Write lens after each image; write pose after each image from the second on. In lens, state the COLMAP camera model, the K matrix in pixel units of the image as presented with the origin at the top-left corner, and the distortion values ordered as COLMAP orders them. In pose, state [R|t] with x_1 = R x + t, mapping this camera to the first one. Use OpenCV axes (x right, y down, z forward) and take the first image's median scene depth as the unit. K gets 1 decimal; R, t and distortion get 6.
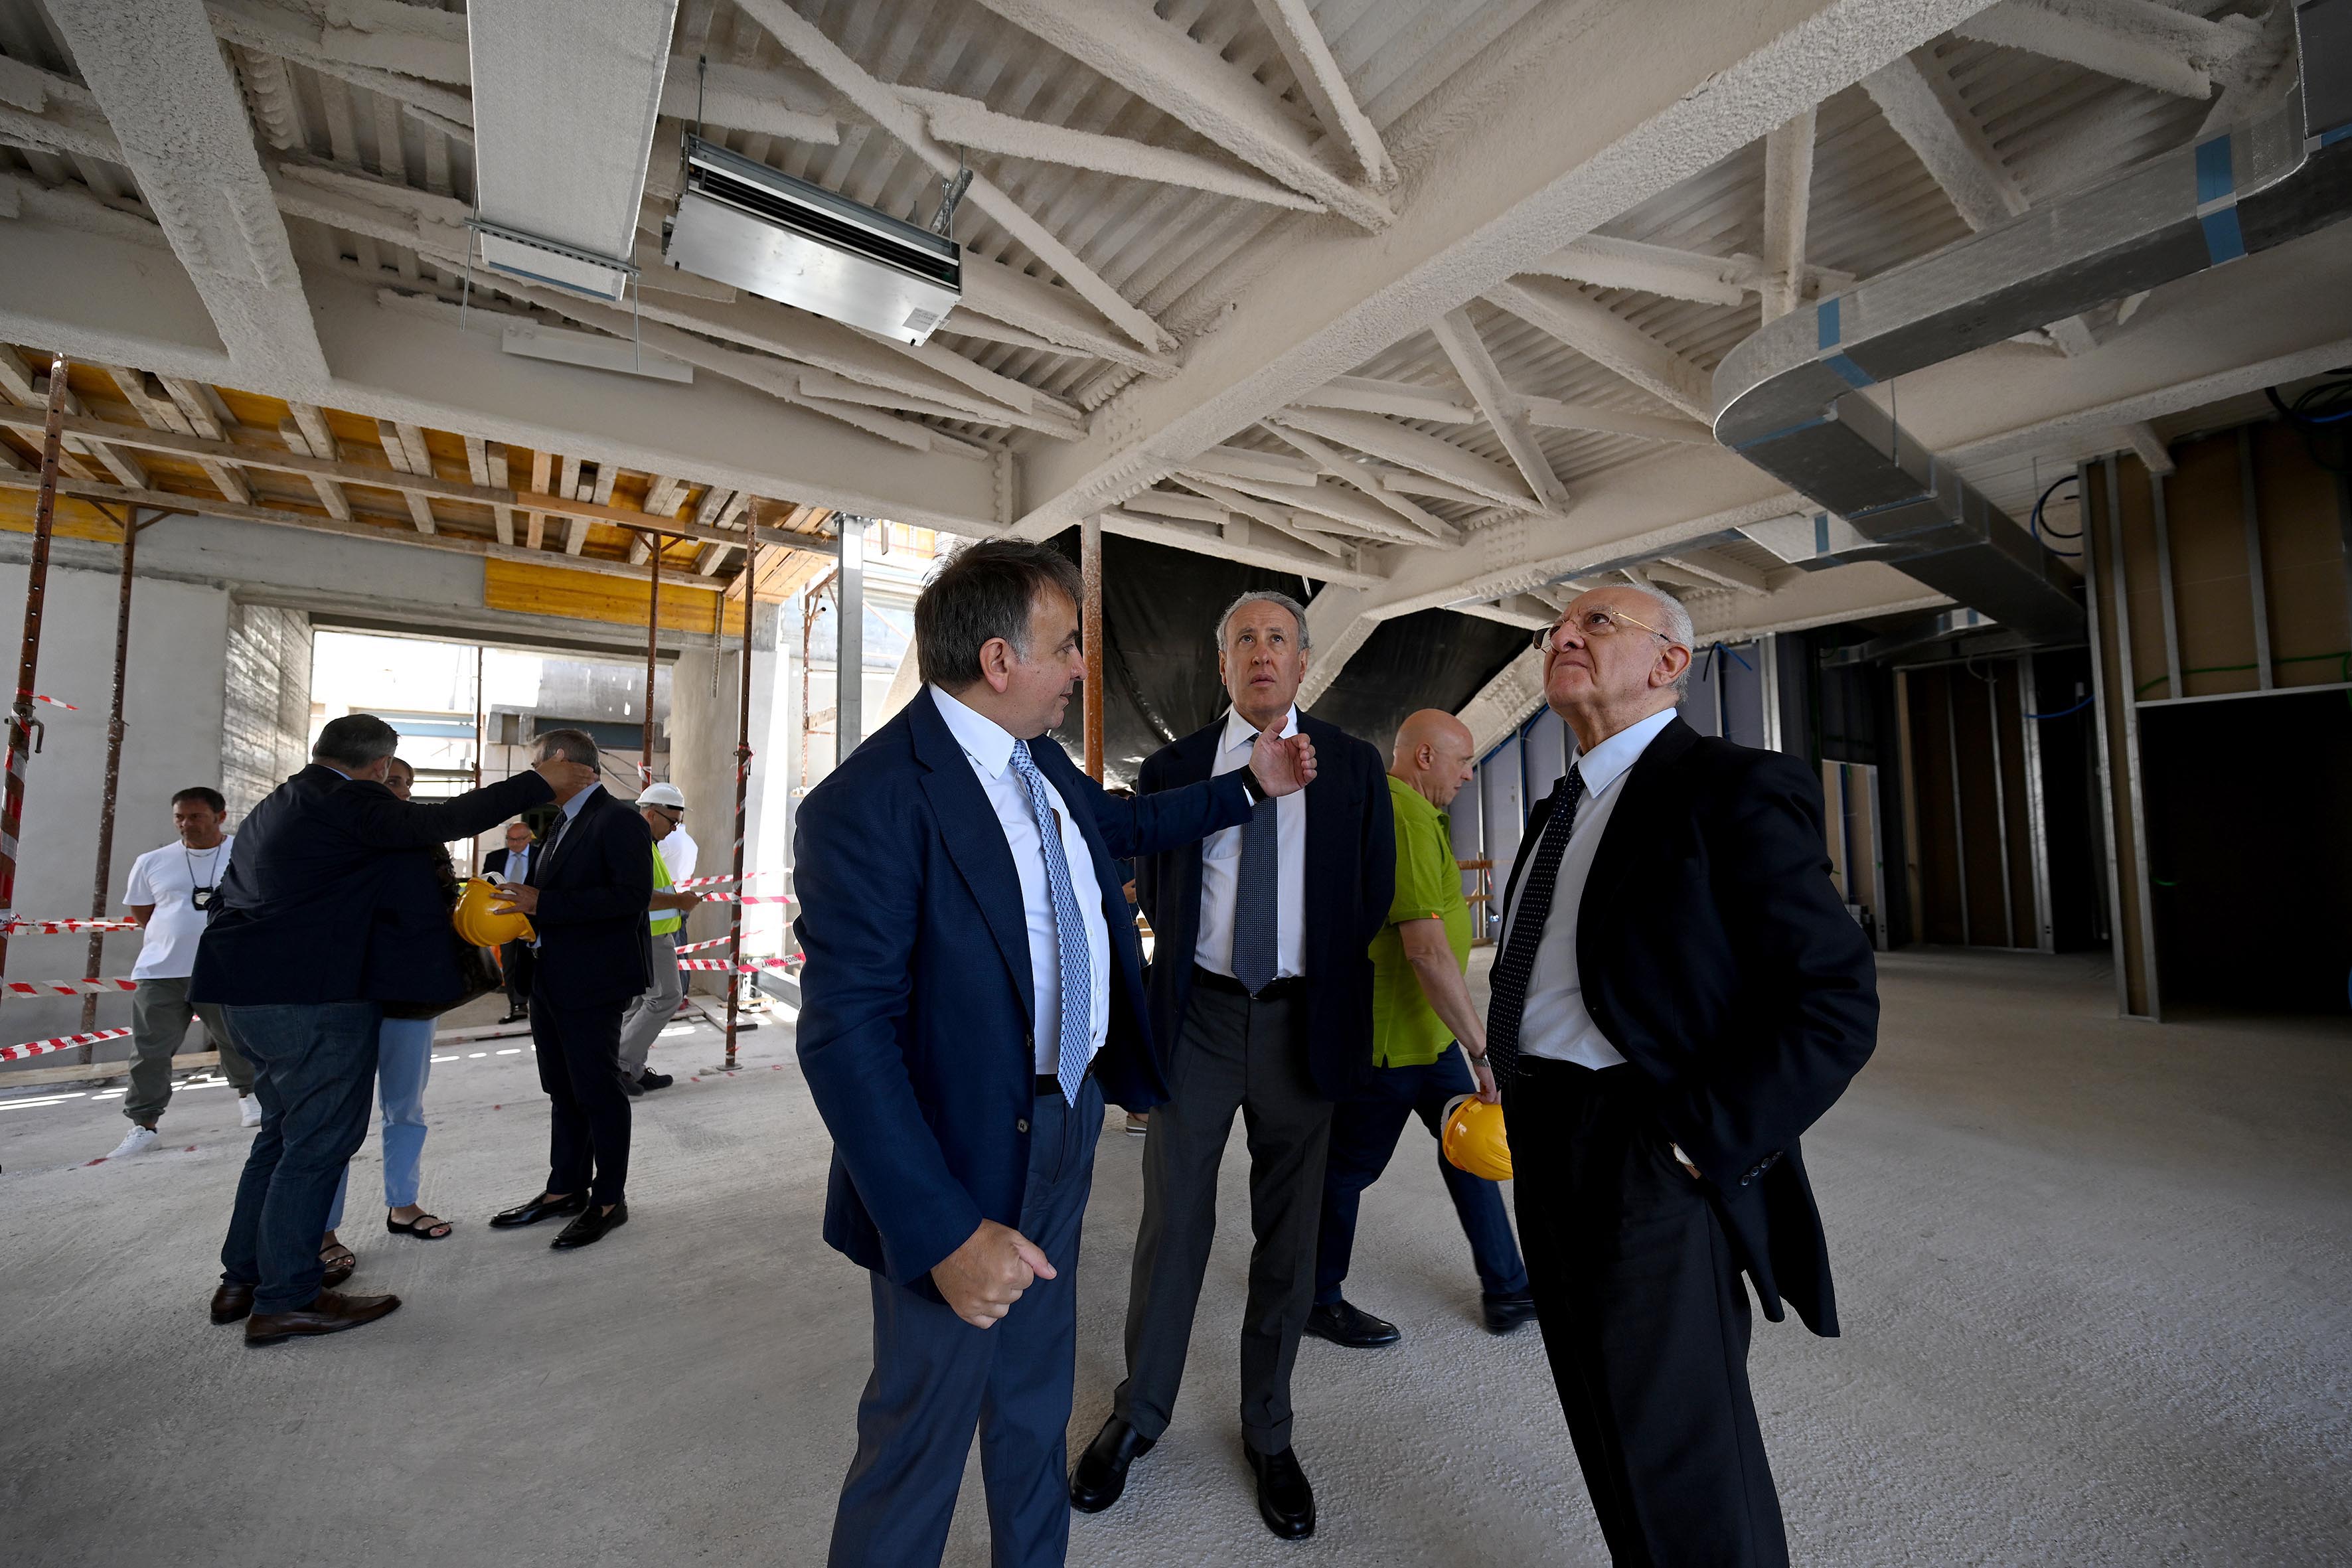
lens RADIAL K [[925.6, 0, 1176.0], [0, 925.6, 784.0], [0, 0, 1]] dist [-0.000792, 0.000028]
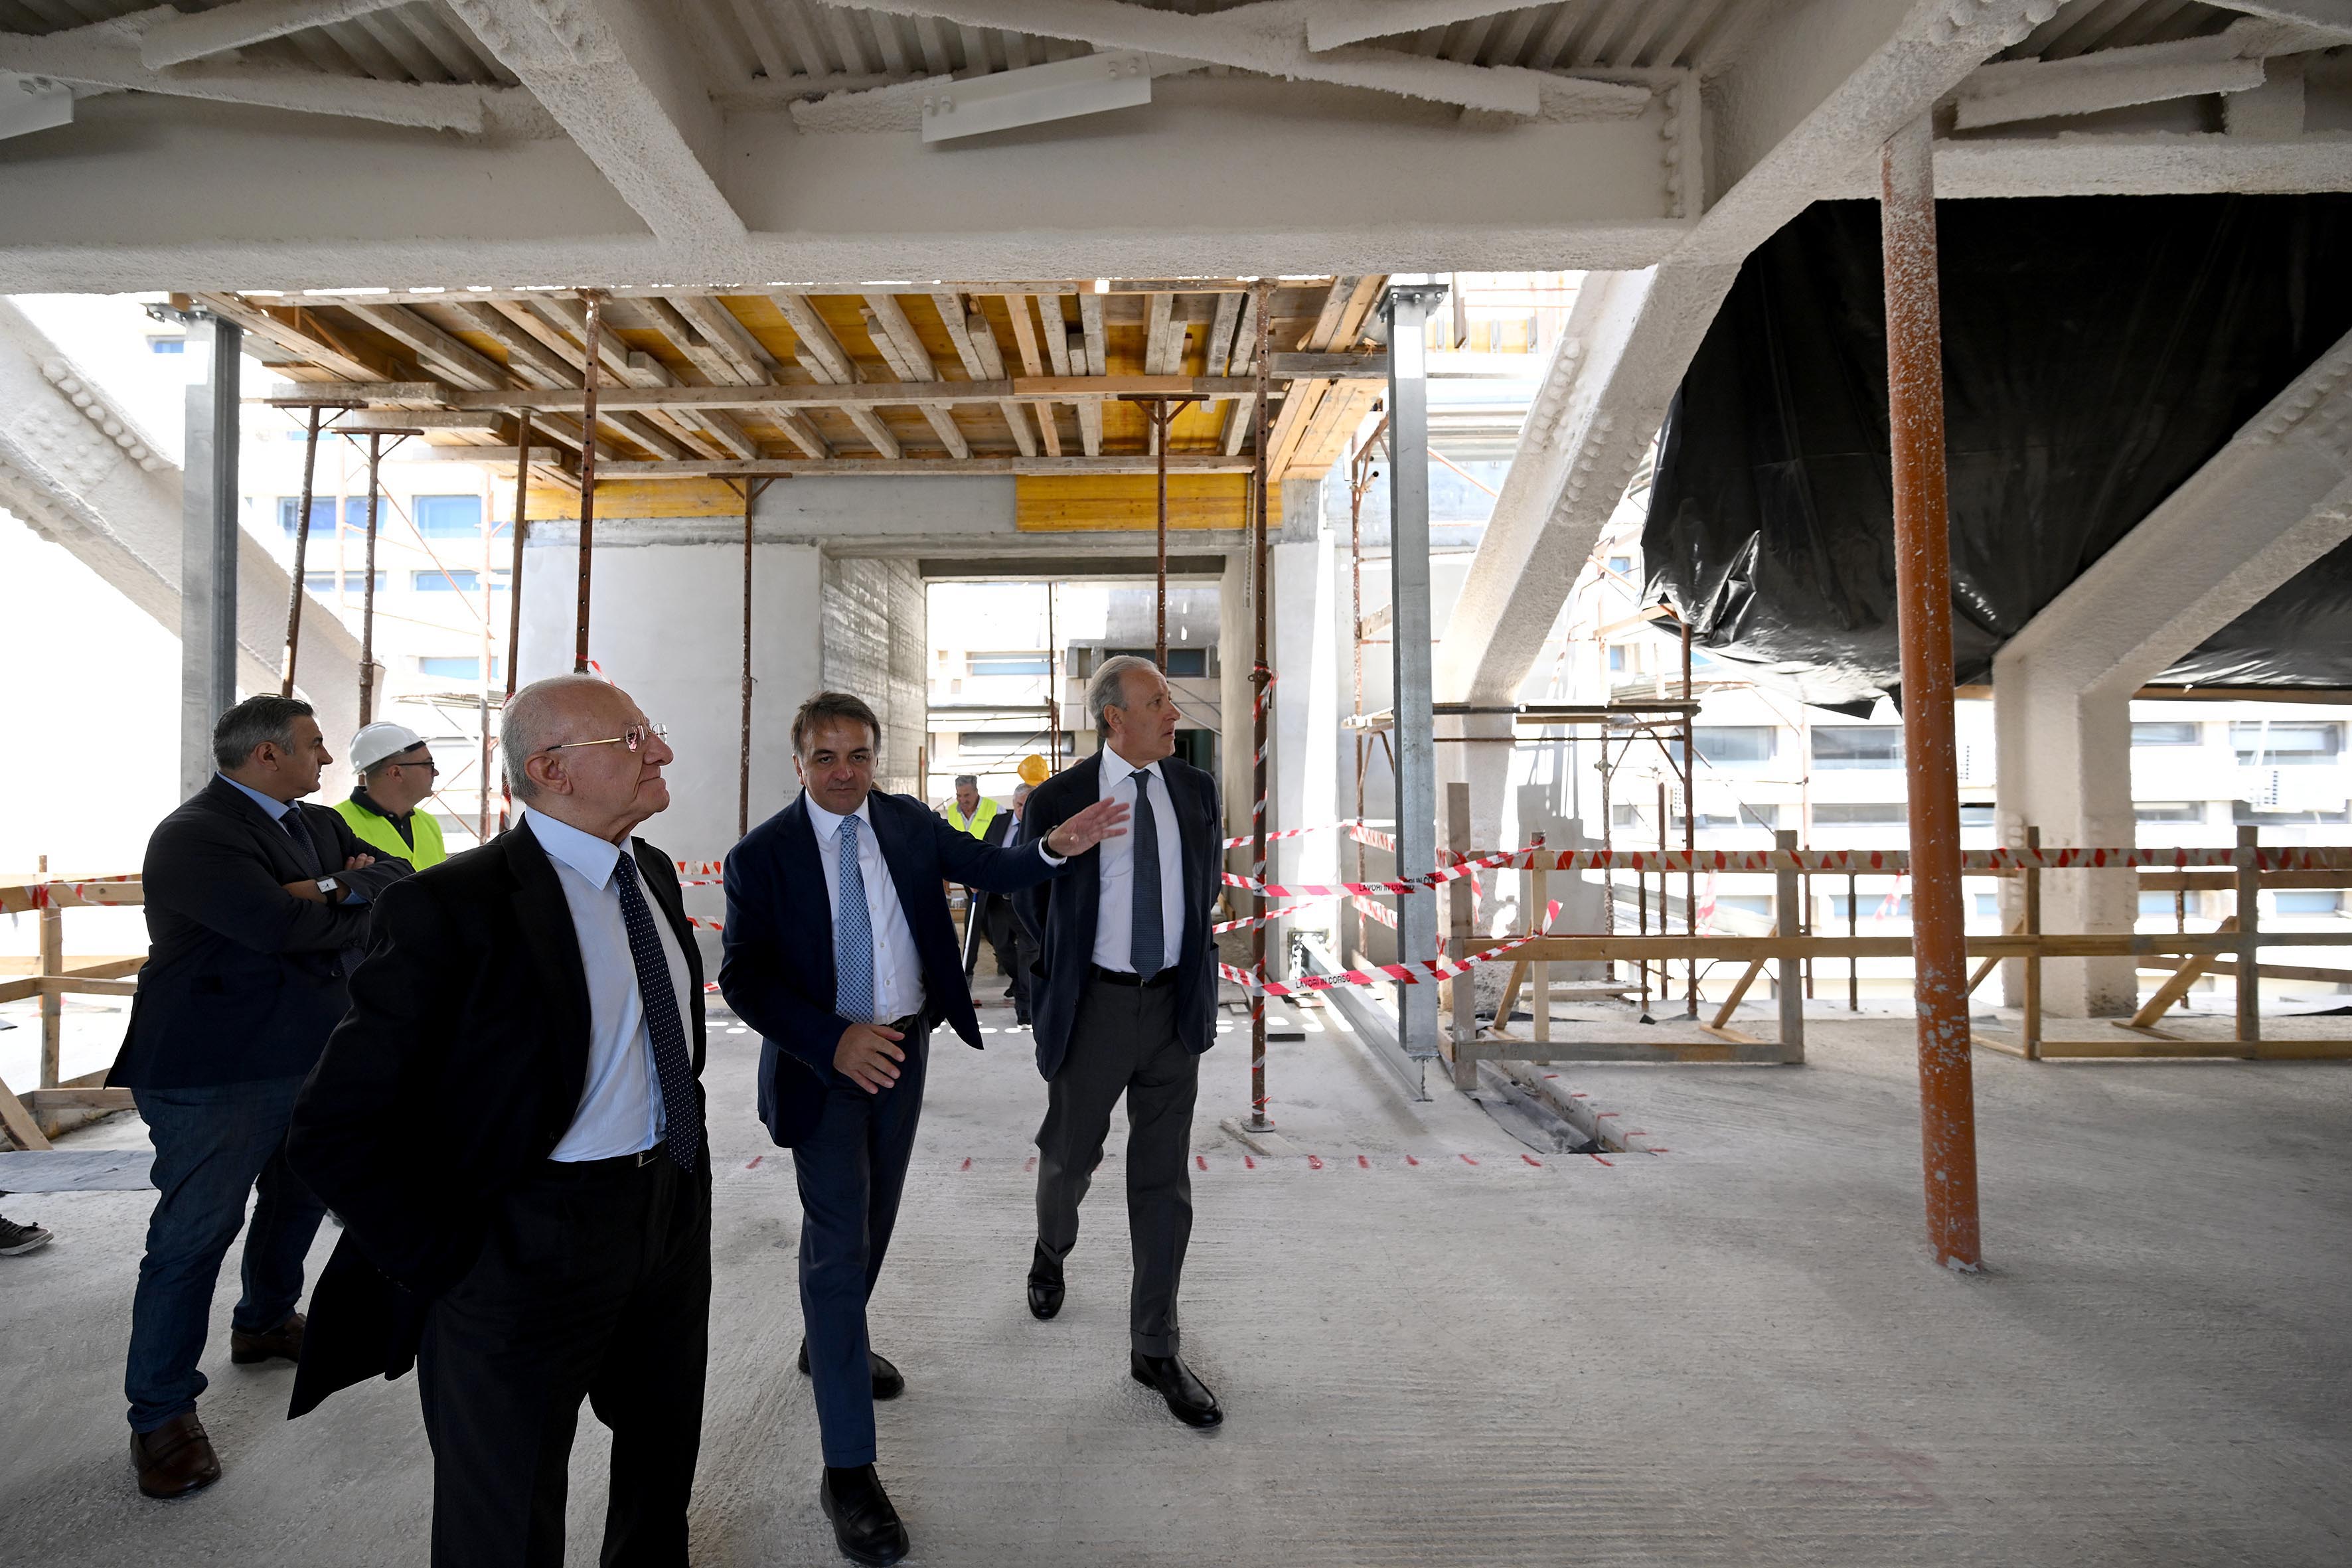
lens RADIAL K [[952.5, 0, 1114.5], [0, 952.5, 747.6], [0, 0, 1]] dist [-0.003414, -0.000285]
pose [[0.795392, -0.008789, -0.606032, -0.105871], [0.041447, 0.998343, 0.039918, -0.011713], [0.604677, -0.056869, 0.794438, 0.311091]]
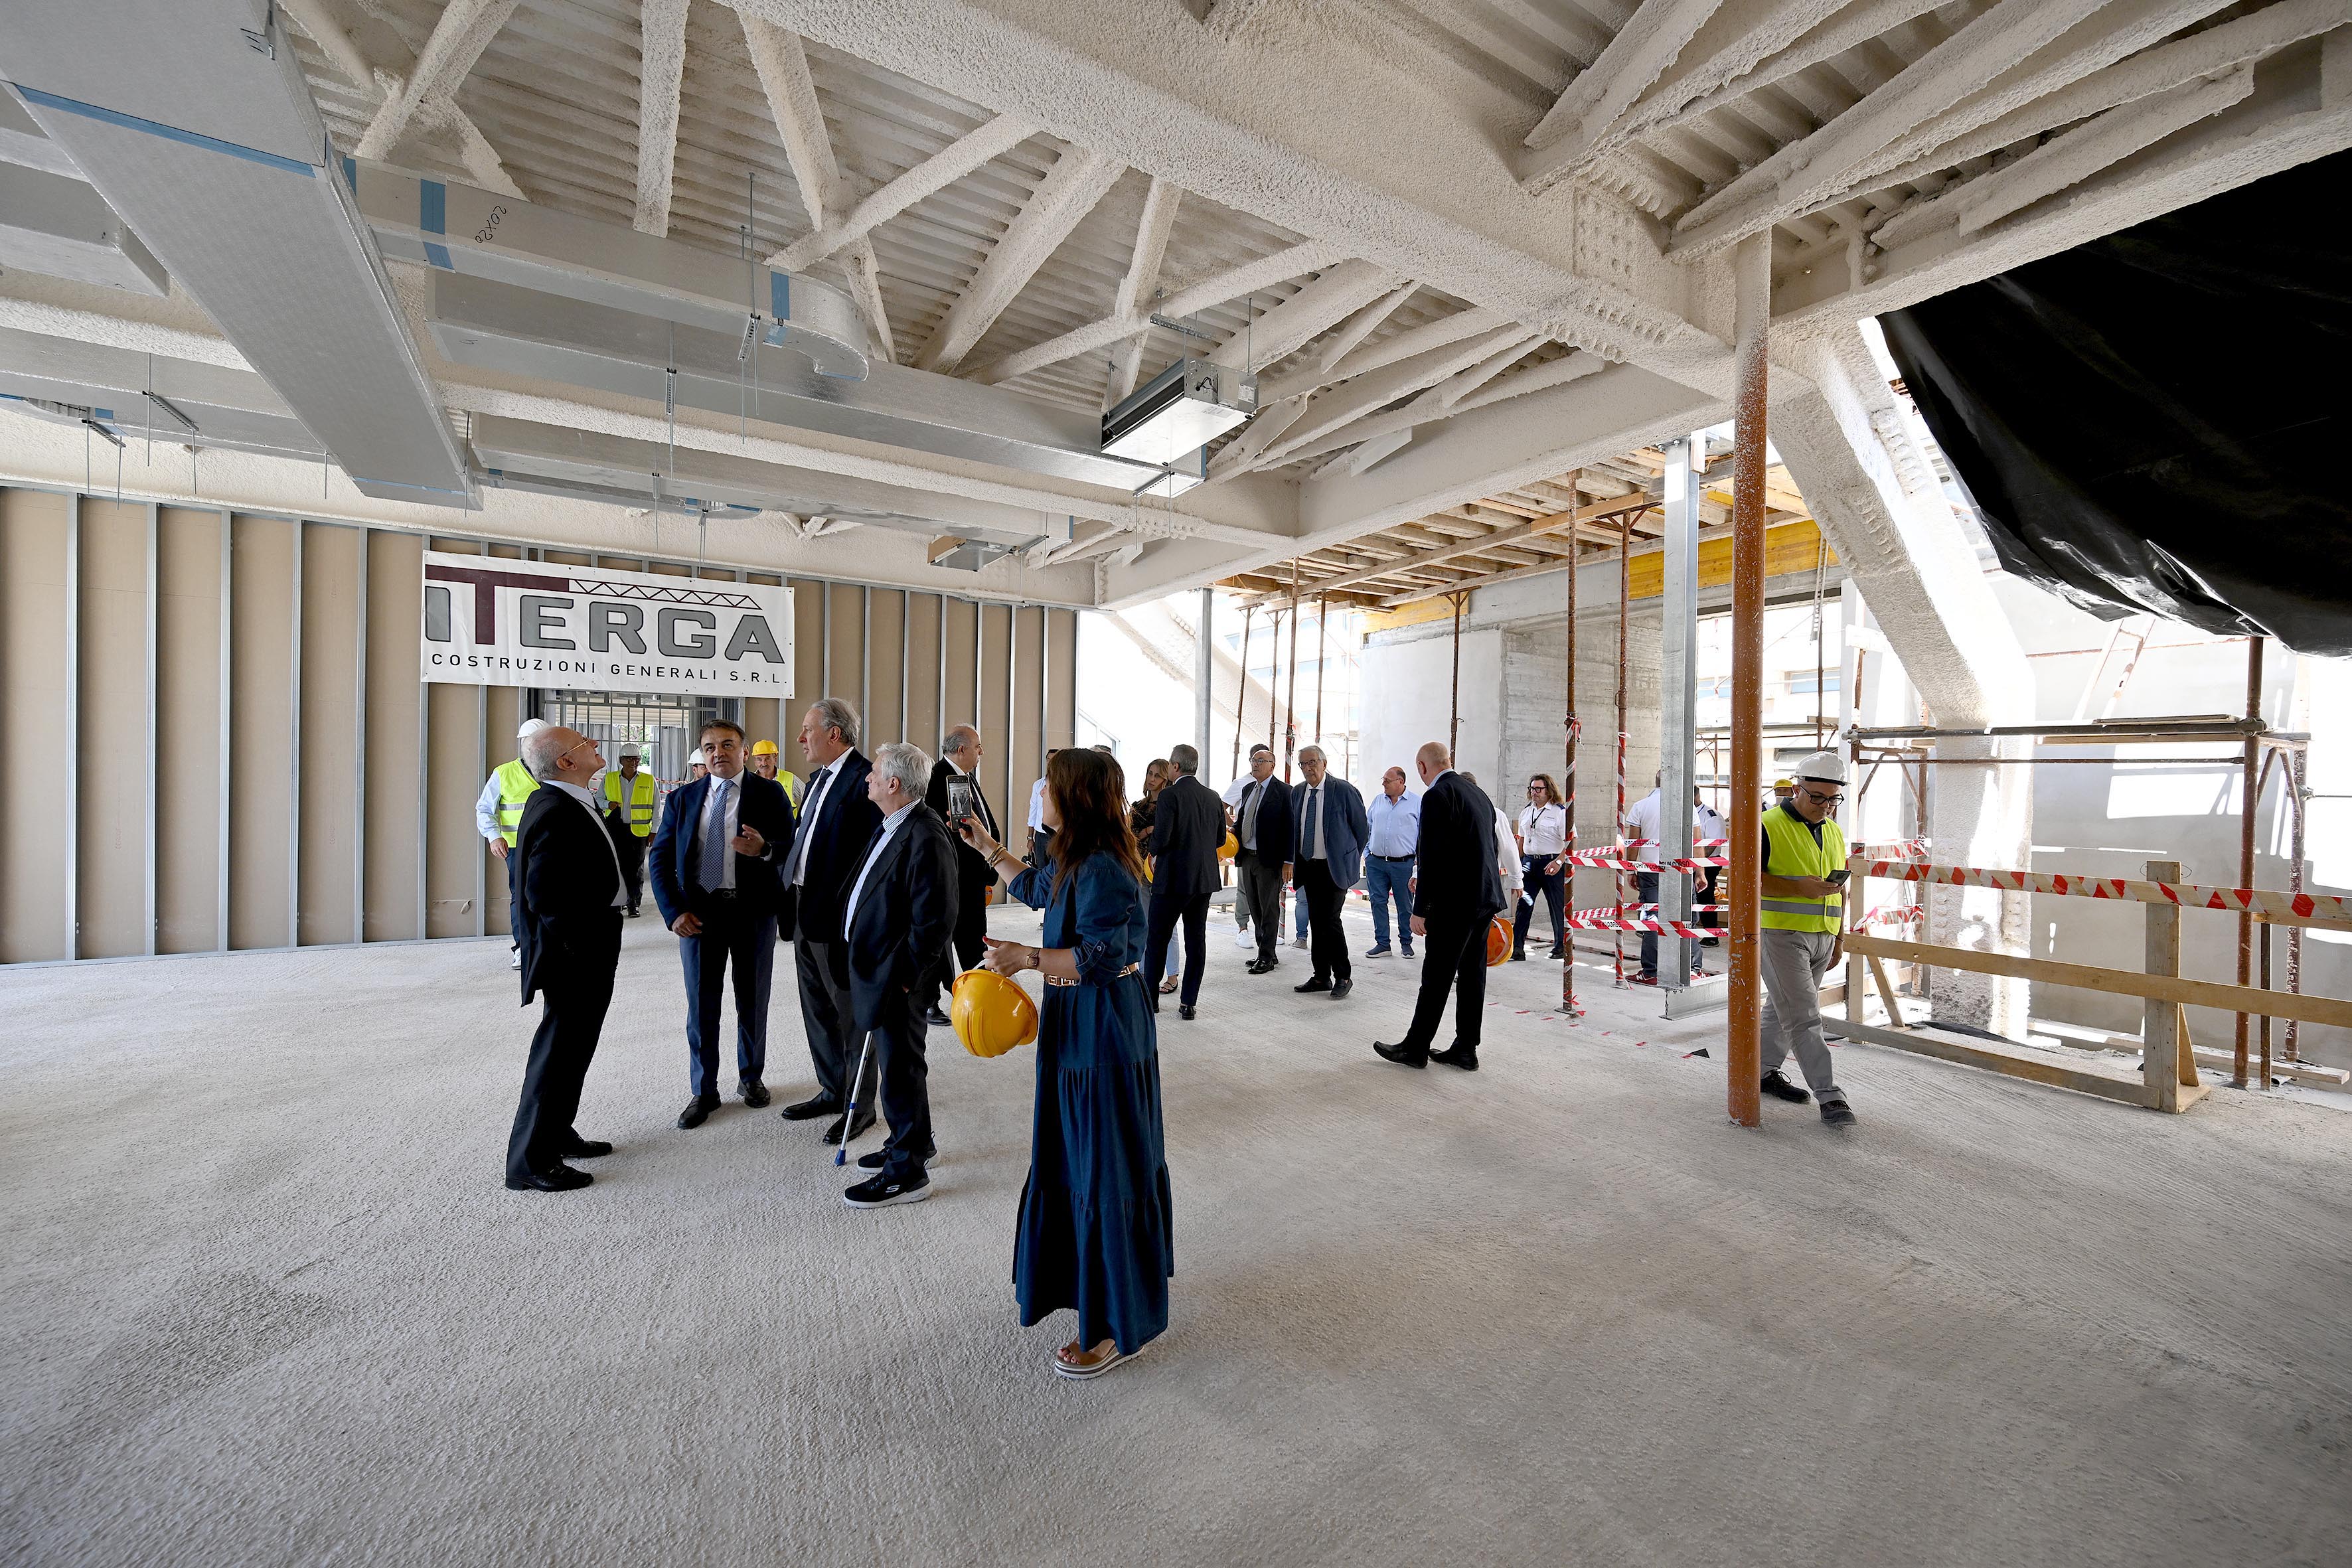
lens RADIAL K [[925.6, 0, 1176.0], [0, 925.6, 784.0], [0, 0, 1]] dist [-0.000792, 0.000028]
pose [[-0.095011, 0.020230, -0.995271, 0.532998], [0.055916, 0.998324, 0.014954, -0.003288], [0.993905, -0.054230, -0.095982, 0.545549]]
